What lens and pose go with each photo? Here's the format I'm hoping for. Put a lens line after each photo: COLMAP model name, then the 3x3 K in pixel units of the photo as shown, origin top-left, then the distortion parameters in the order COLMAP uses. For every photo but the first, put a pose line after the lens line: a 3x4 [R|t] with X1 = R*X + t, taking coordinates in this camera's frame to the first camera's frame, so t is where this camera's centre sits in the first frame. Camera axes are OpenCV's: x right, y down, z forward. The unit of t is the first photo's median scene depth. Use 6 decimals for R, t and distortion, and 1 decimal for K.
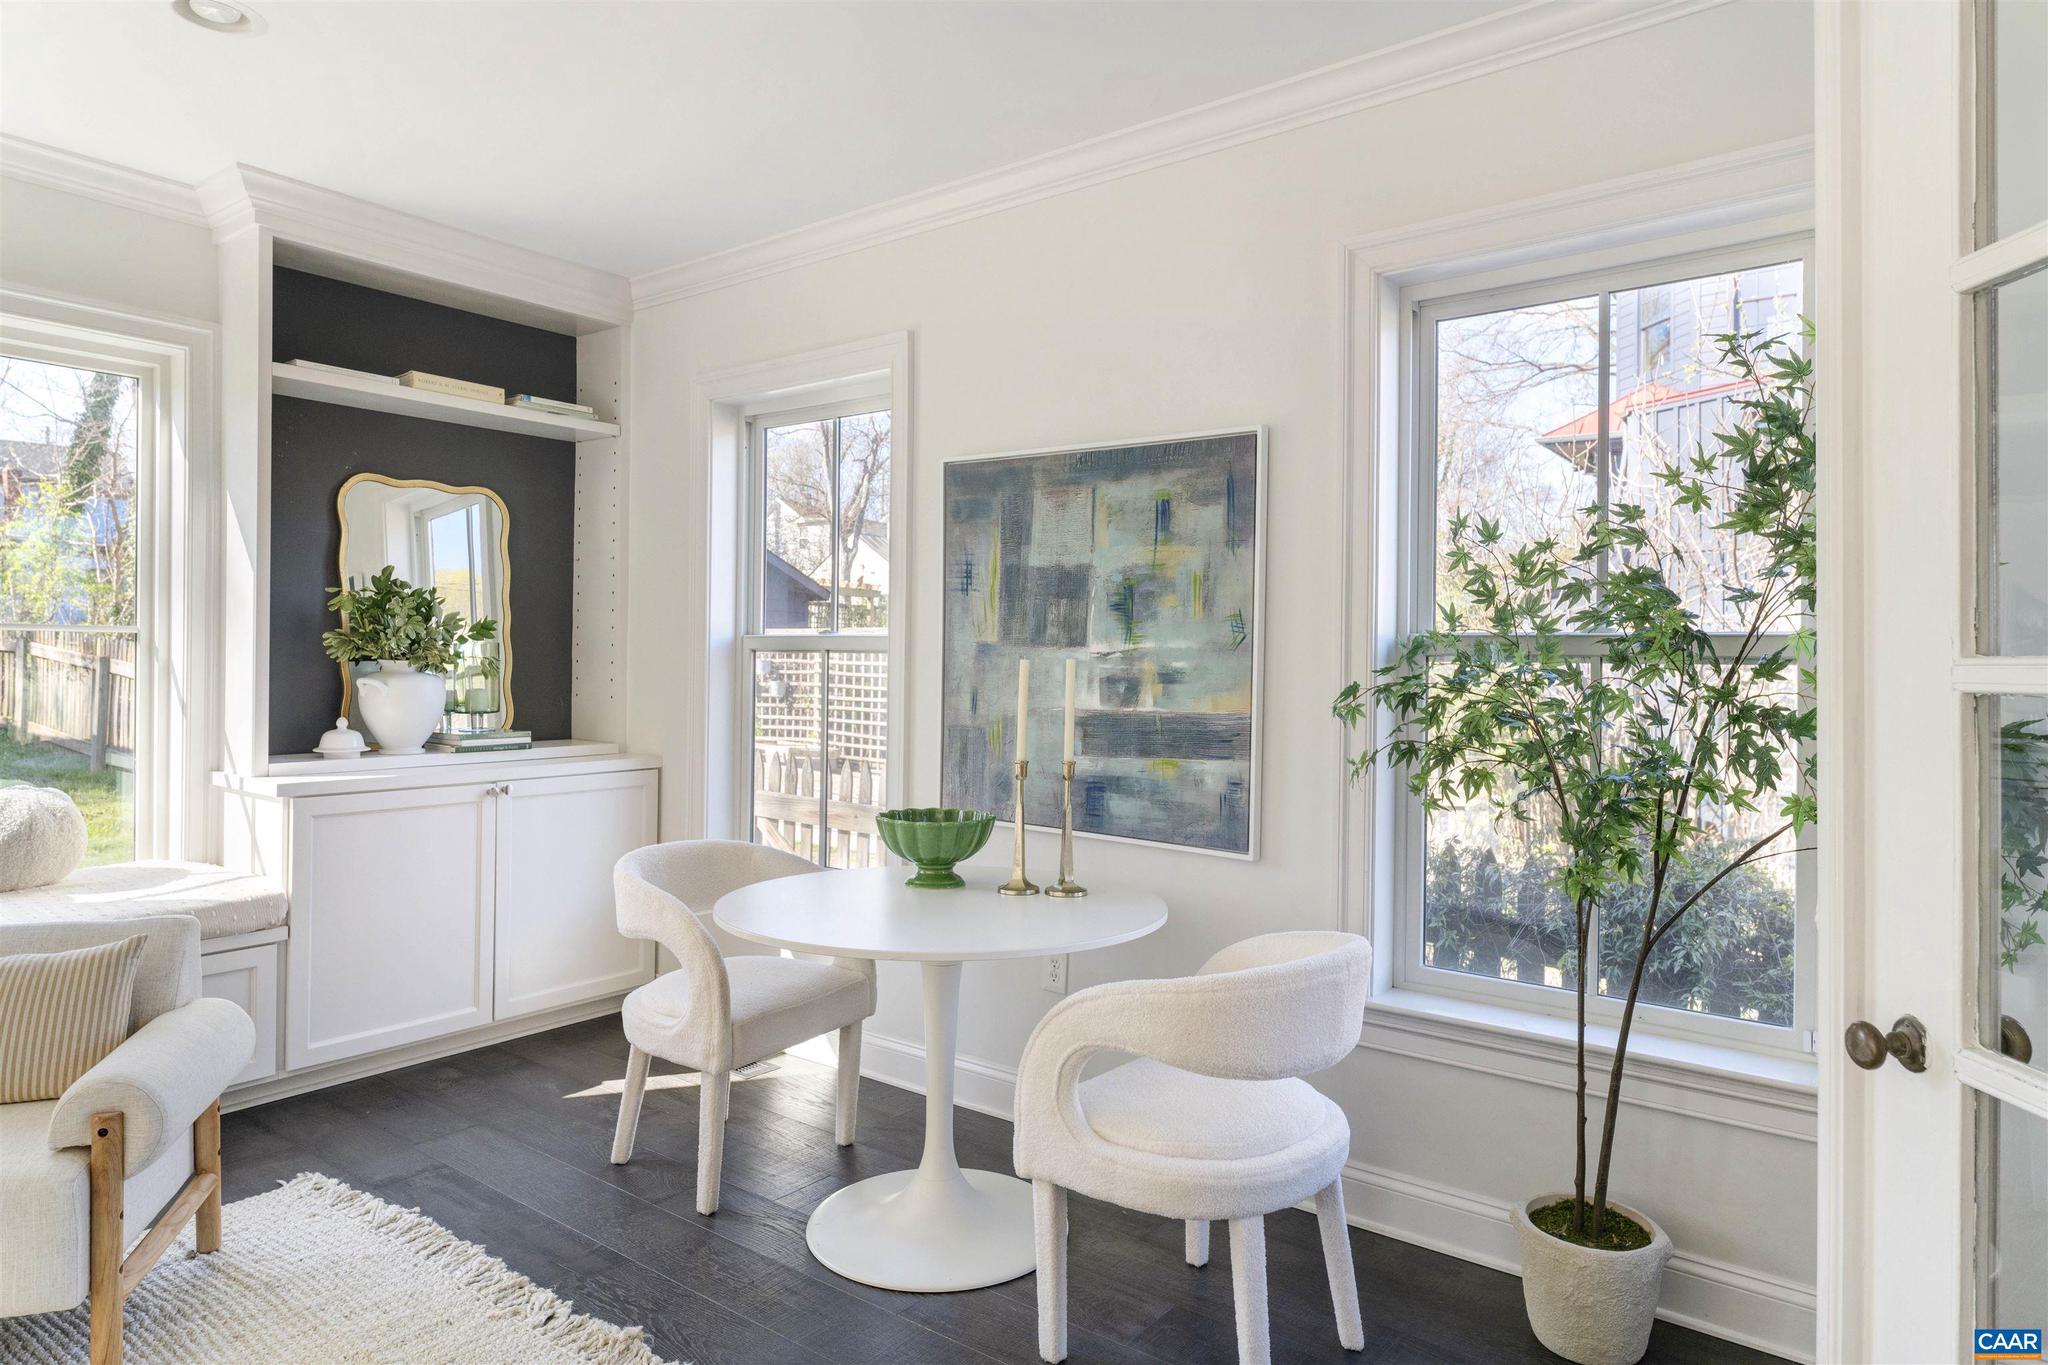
lens RADIAL K [[1260.4, 0, 1006.5], [0, 1260.4, 662.4], [0, 0, 1]] dist [-0.022335, -0.000256]
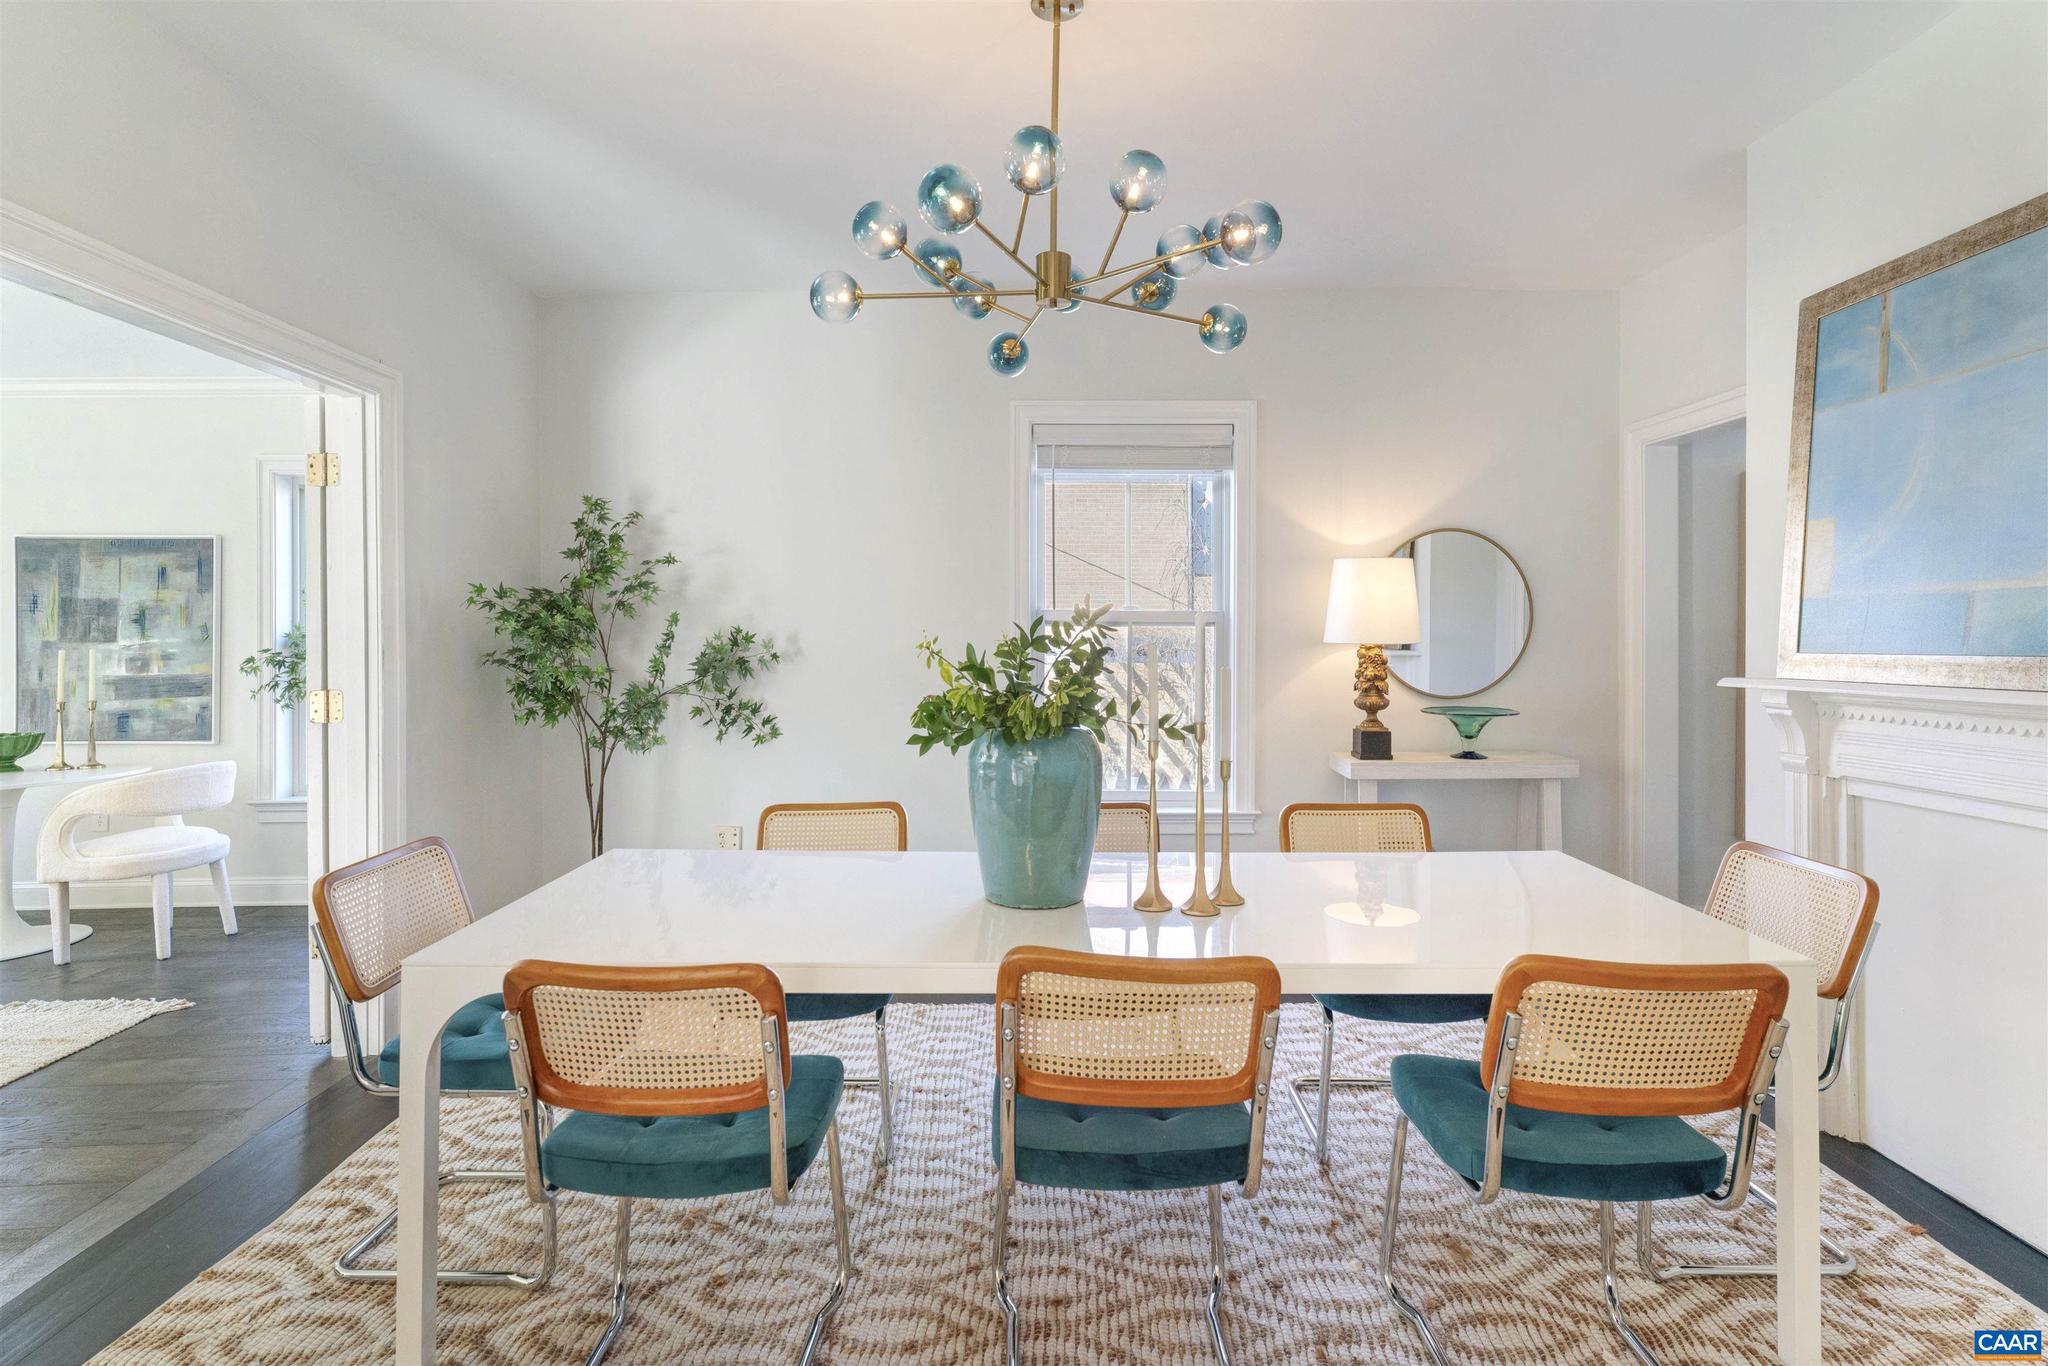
lens RADIAL K [[966.5, 0, 1002.1], [0, 966.5, 647.5], [0, 0, 1]] dist [-0.003361, -0.002940]
pose [[0.775596, -0.009494, 0.631158, 0.186993], [0.015536, 0.999871, -0.004051, 0.022337], [-0.631038, 0.012948, 0.775644, -0.972774]]
